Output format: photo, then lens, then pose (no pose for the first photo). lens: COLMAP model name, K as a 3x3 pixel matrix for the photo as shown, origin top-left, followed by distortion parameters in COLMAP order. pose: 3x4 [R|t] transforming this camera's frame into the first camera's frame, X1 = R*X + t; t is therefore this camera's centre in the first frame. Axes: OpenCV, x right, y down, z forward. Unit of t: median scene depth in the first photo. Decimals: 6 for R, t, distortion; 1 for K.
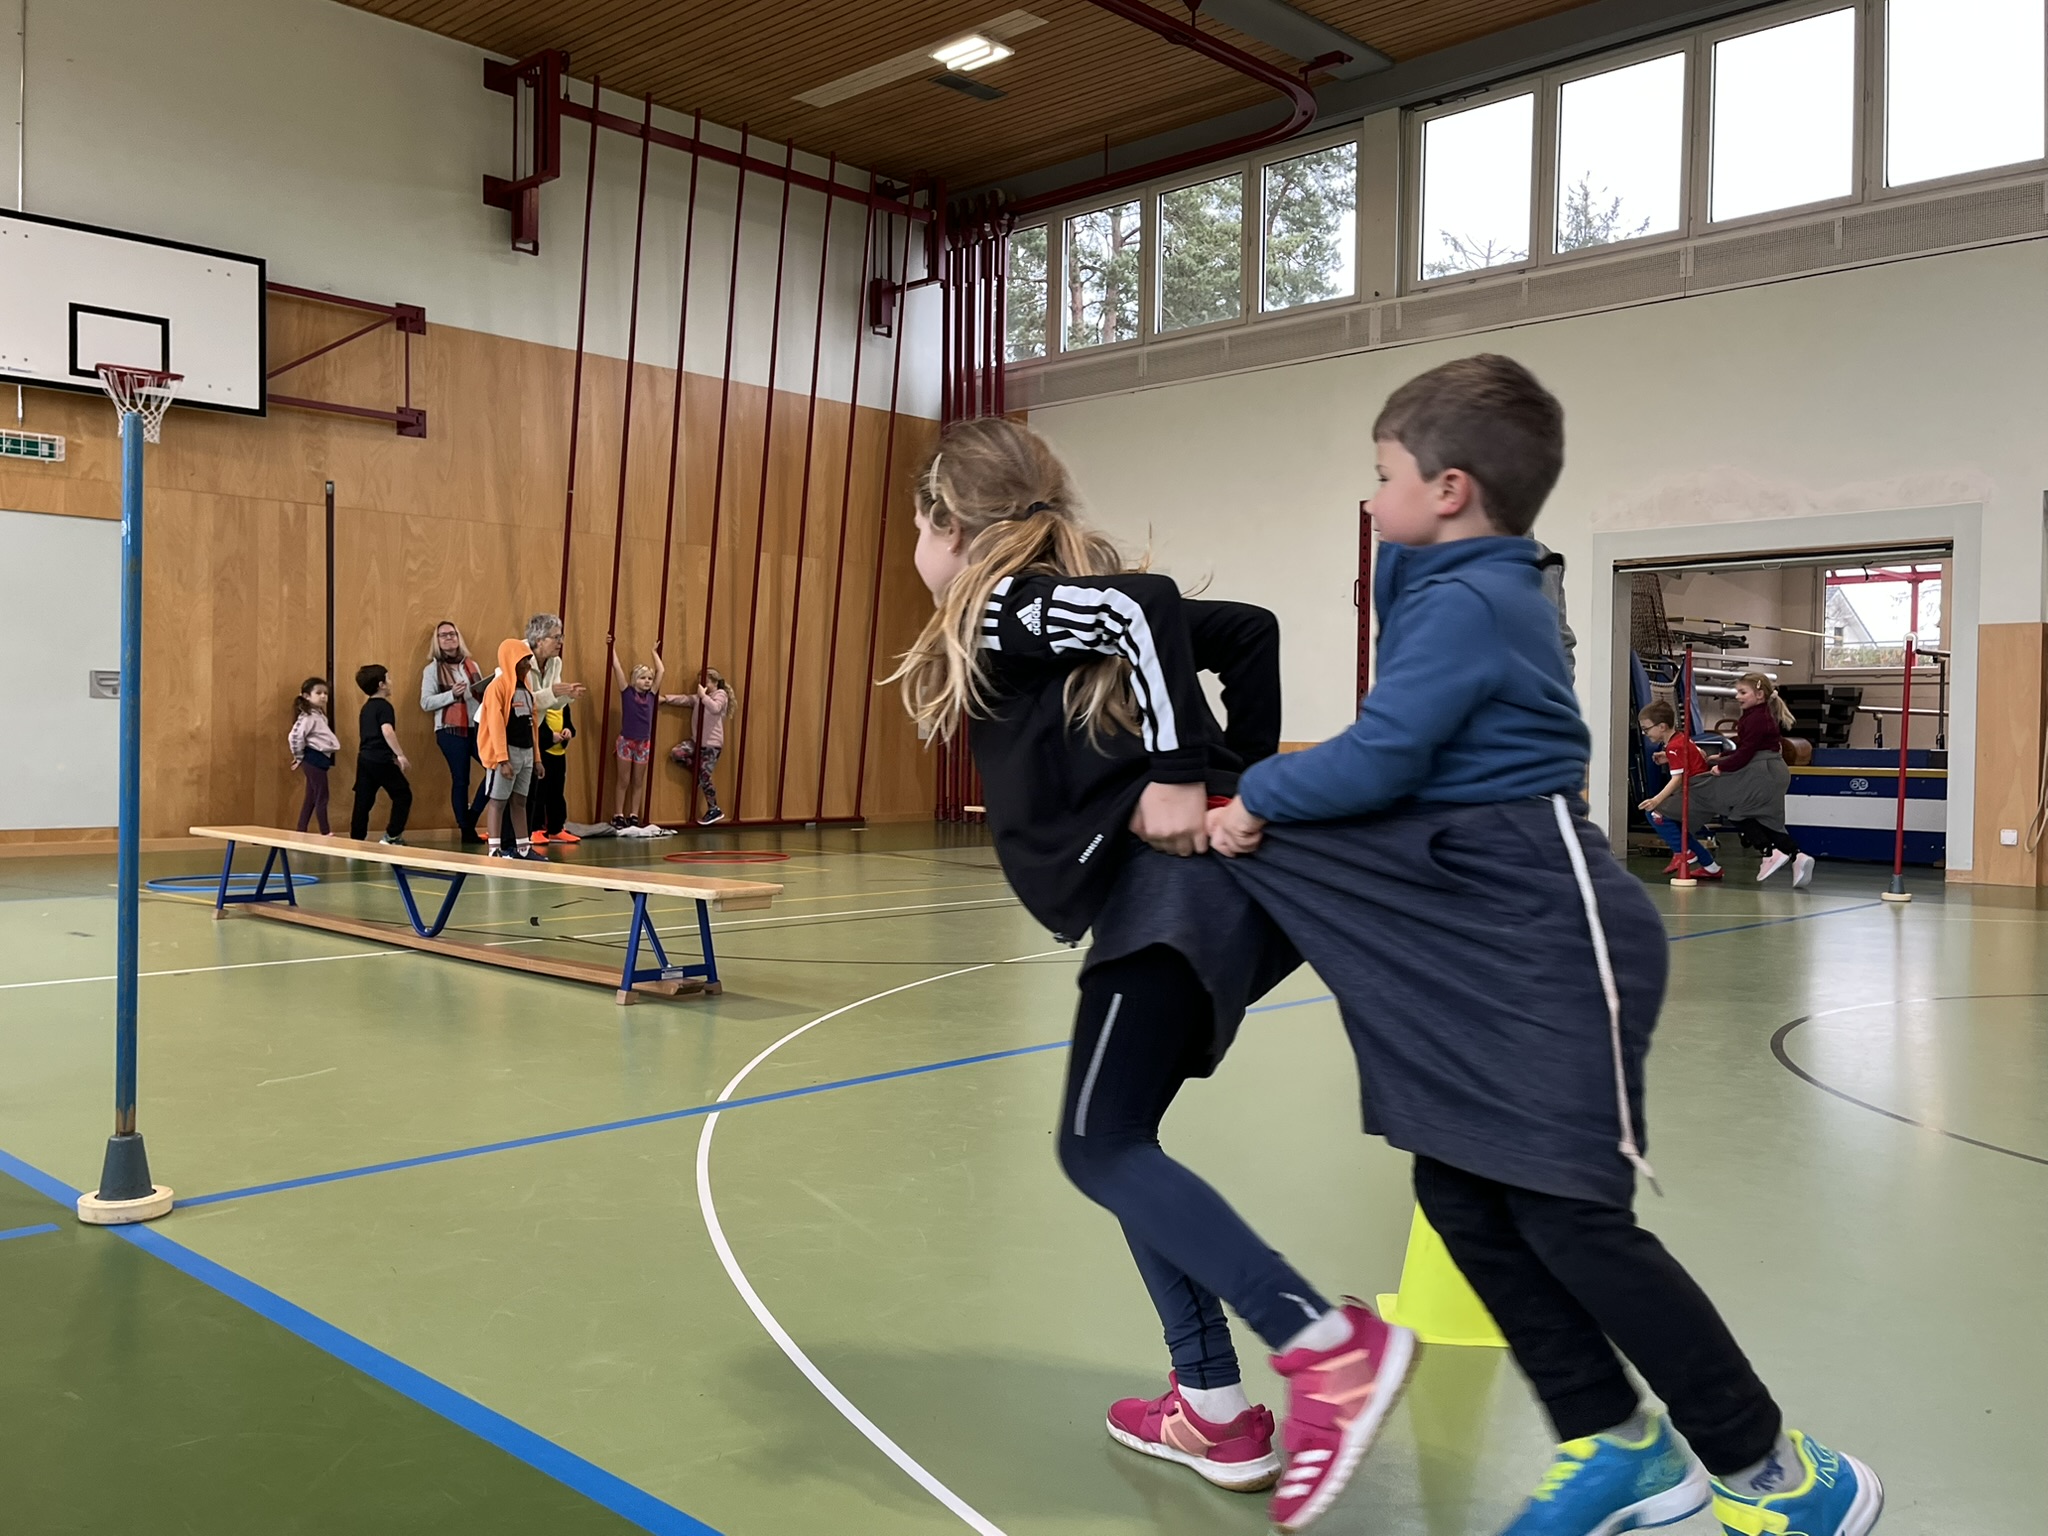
lens RADIAL K [[1627.4, 0, 1024.0], [0, 1627.4, 768.0], [0, 0, 1]] dist [-0.046233, 0.000211]
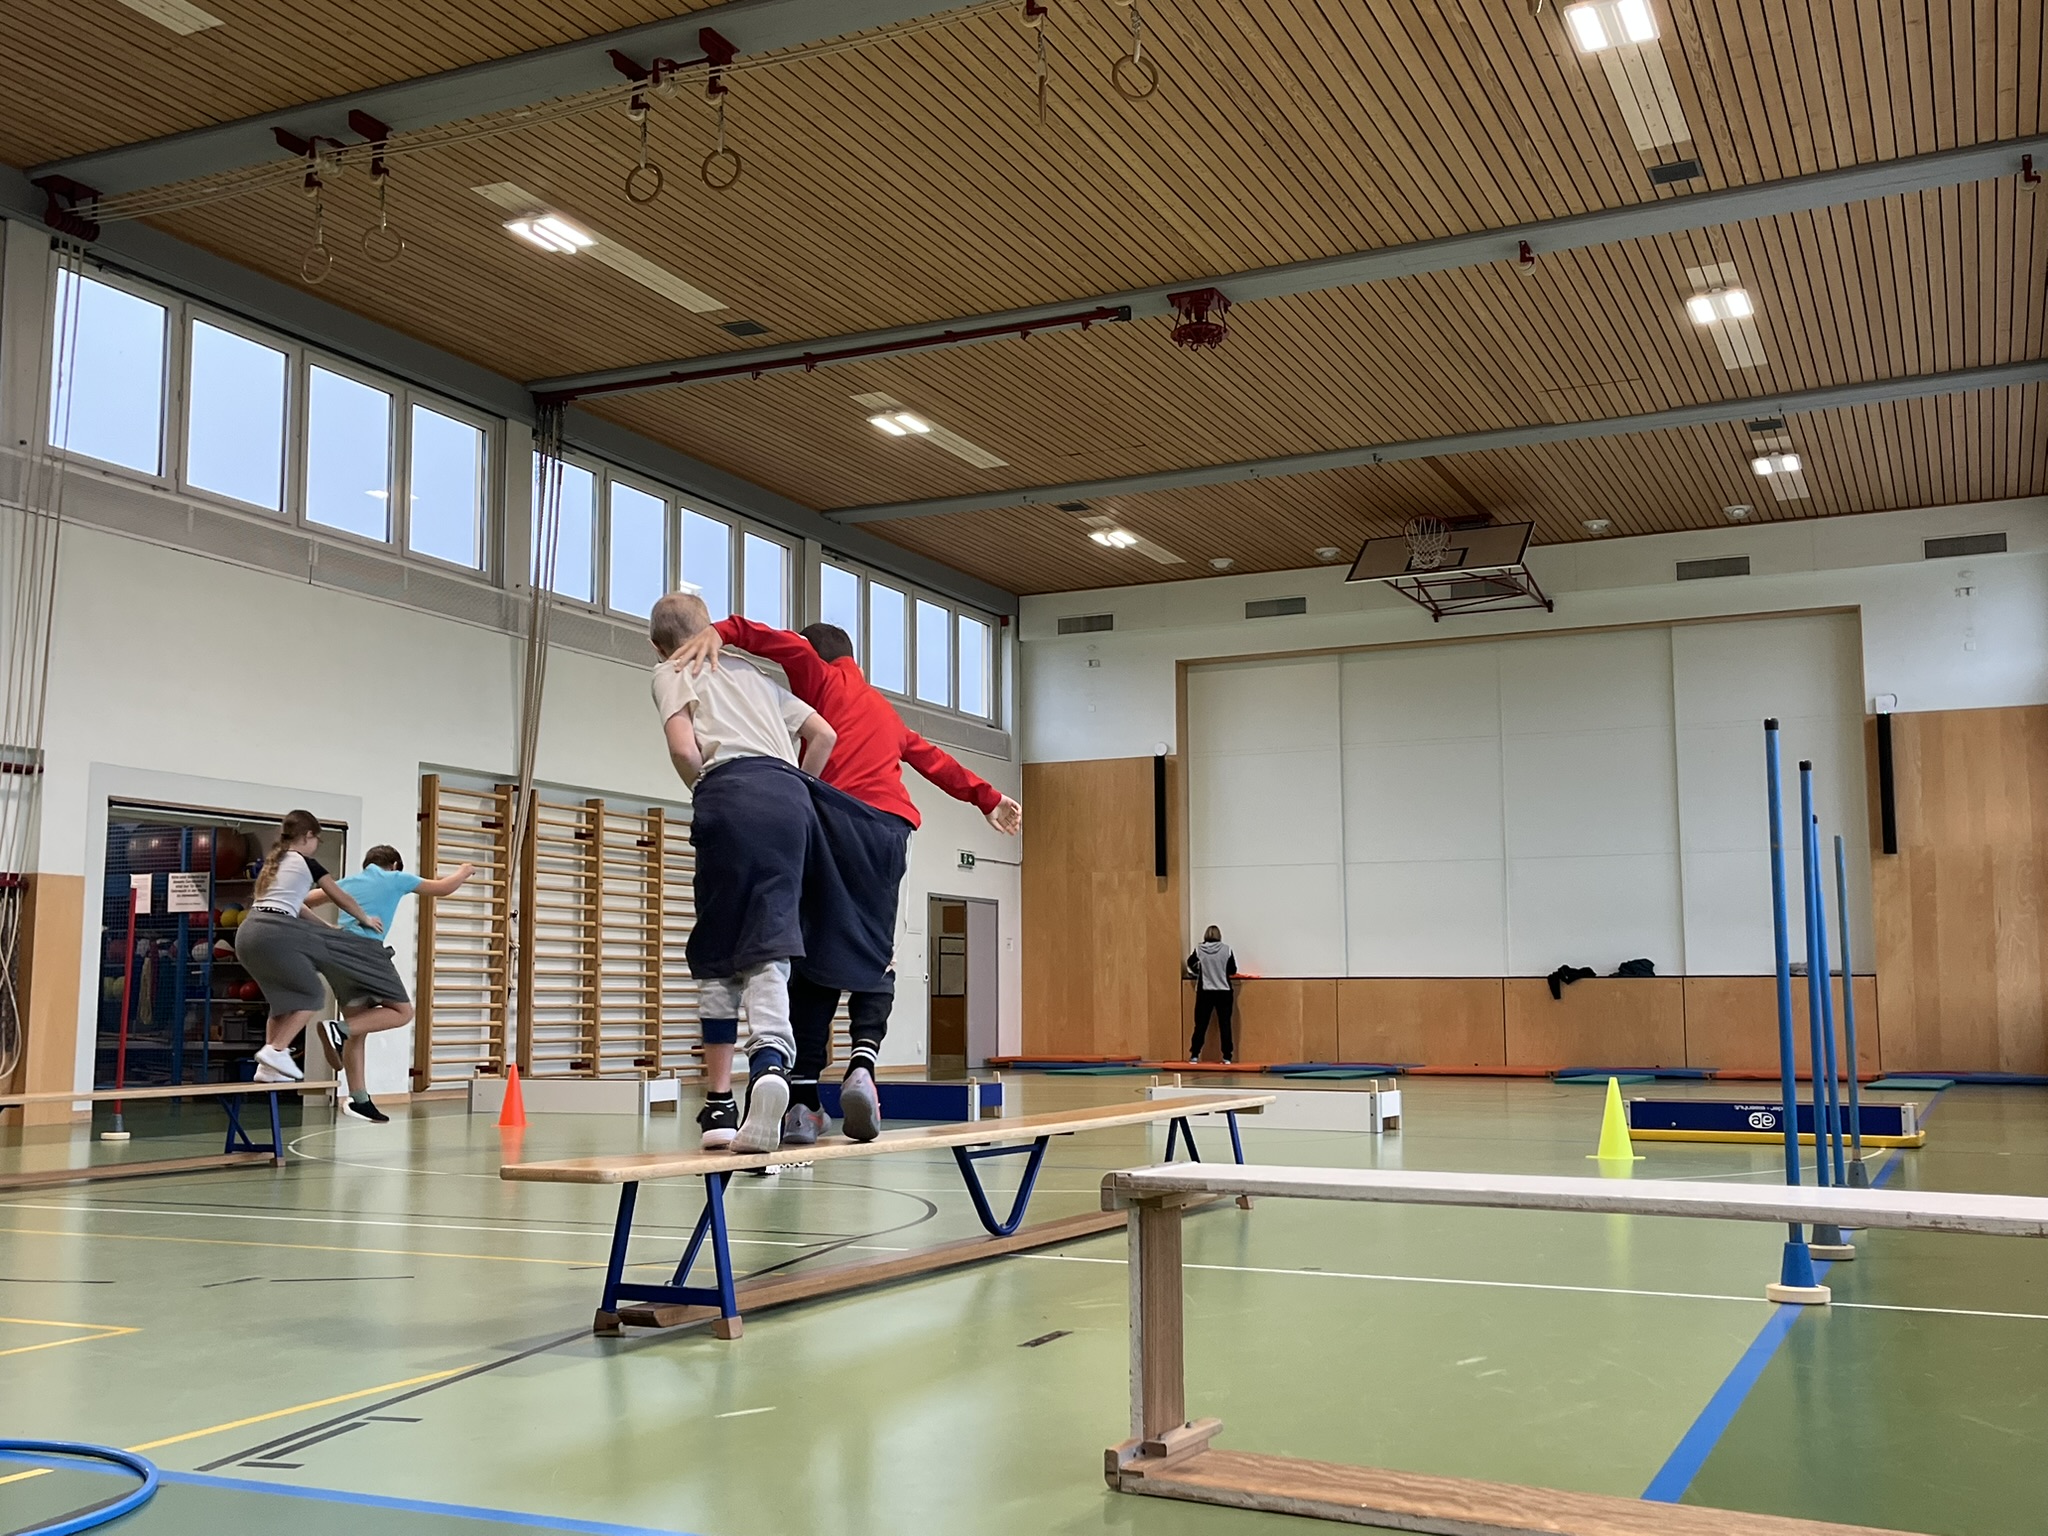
lens RADIAL K [[1979.3, 0, 1024.0], [0, 1979.3, 768.0], [0, 0, 1]] dist [0.024693, -0.005399]
pose [[-0.348433, 0.097808, 0.932217, -1.136189], [0.016307, 0.995023, -0.098303, -0.027858], [-0.937192, -0.019051, -0.348294, 1.126343]]
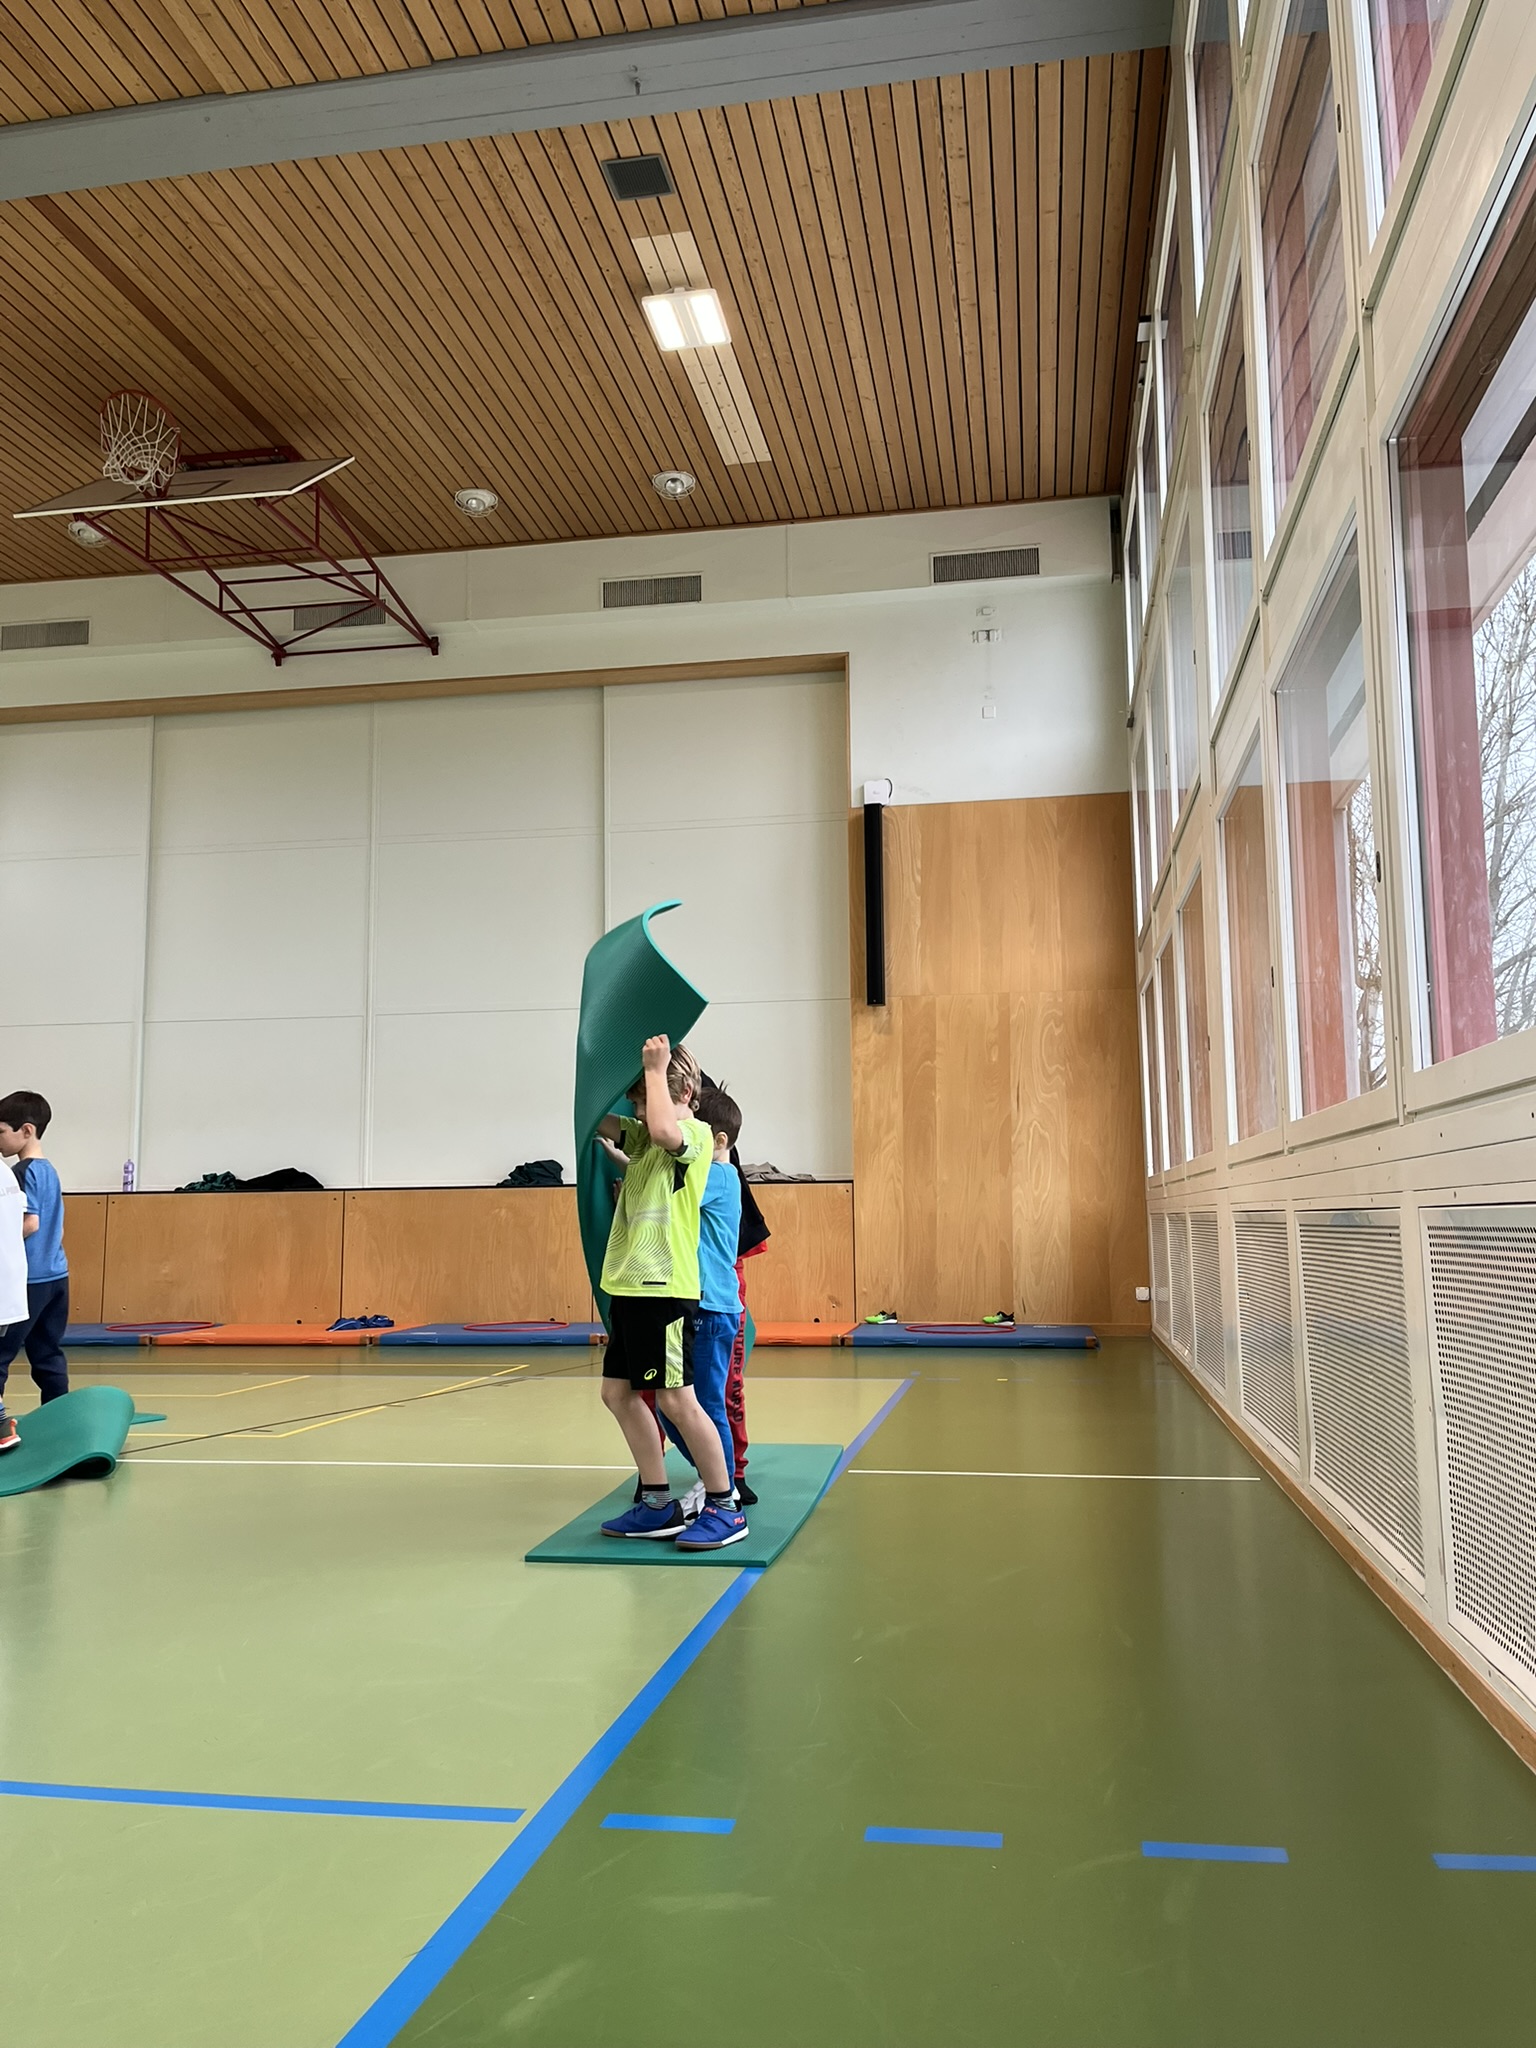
lens RADIAL K [[1348.8, 0, 768.0], [0, 1348.8, 1024.0], [0, 0, 1]] dist [0.000867, -0.000450]
pose [[-0.621198, 0.057507, 0.781541, -0.797559], [0.026067, 0.998268, -0.052735, -0.041908], [-0.783220, -0.012387, -0.621622, 0.792183]]
